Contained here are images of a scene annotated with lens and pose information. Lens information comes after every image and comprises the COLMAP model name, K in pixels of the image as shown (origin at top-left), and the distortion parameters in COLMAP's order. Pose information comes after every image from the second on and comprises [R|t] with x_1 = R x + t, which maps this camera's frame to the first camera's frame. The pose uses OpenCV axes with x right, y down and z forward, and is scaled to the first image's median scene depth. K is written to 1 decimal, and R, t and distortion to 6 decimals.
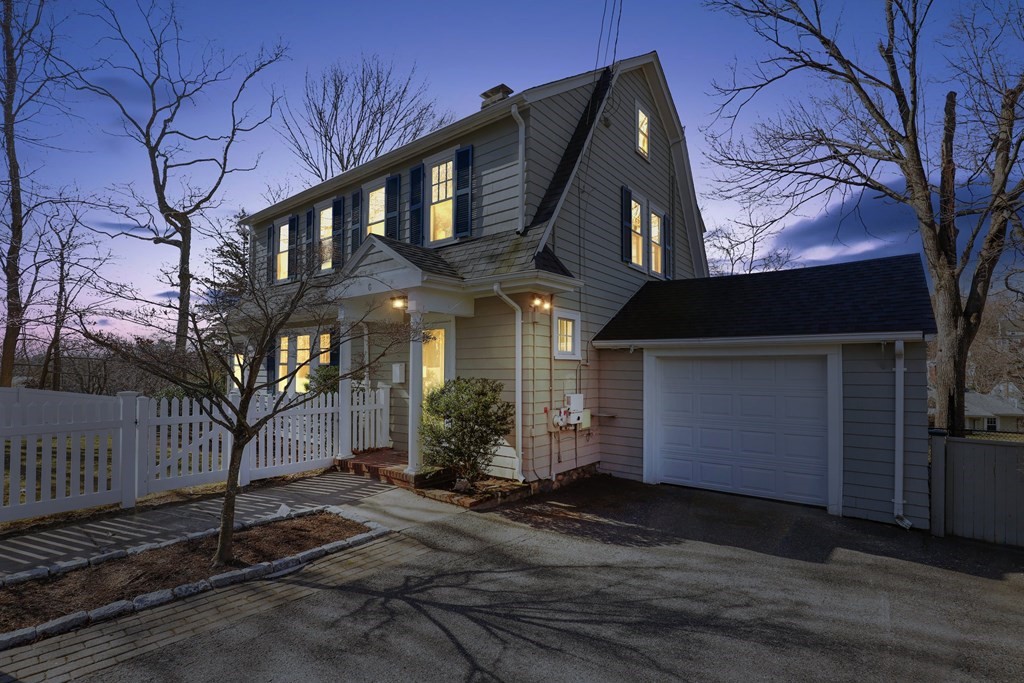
lens RADIAL K [[475.6, 0, 511.8], [0, 475.6, 366.3], [0, 0, 1]] dist [-0.050339, -0.000680]
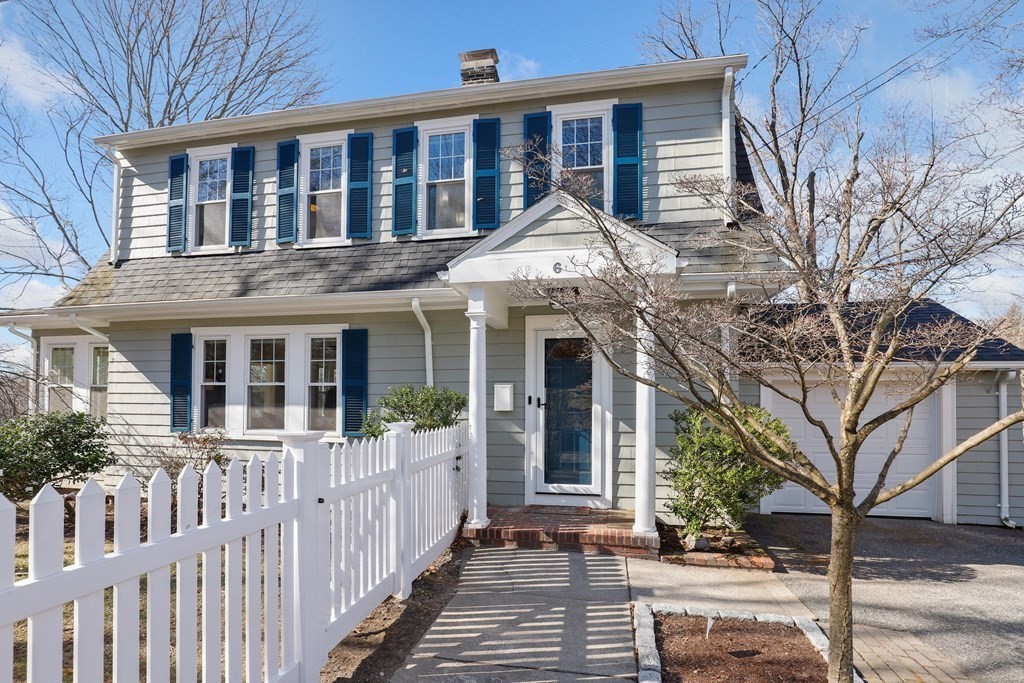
lens RADIAL K [[483.0, 0, 512.4], [0, 483.0, 400.3], [0, 0, 1]] dist [-0.052367, 0.000688]
pose [[0.904058, 0.000474, 0.427409, -0.705227], [-0.001004, 0.999999, 0.001015, 0.023127], [-0.427408, -0.001347, 0.904058, 0.437948]]
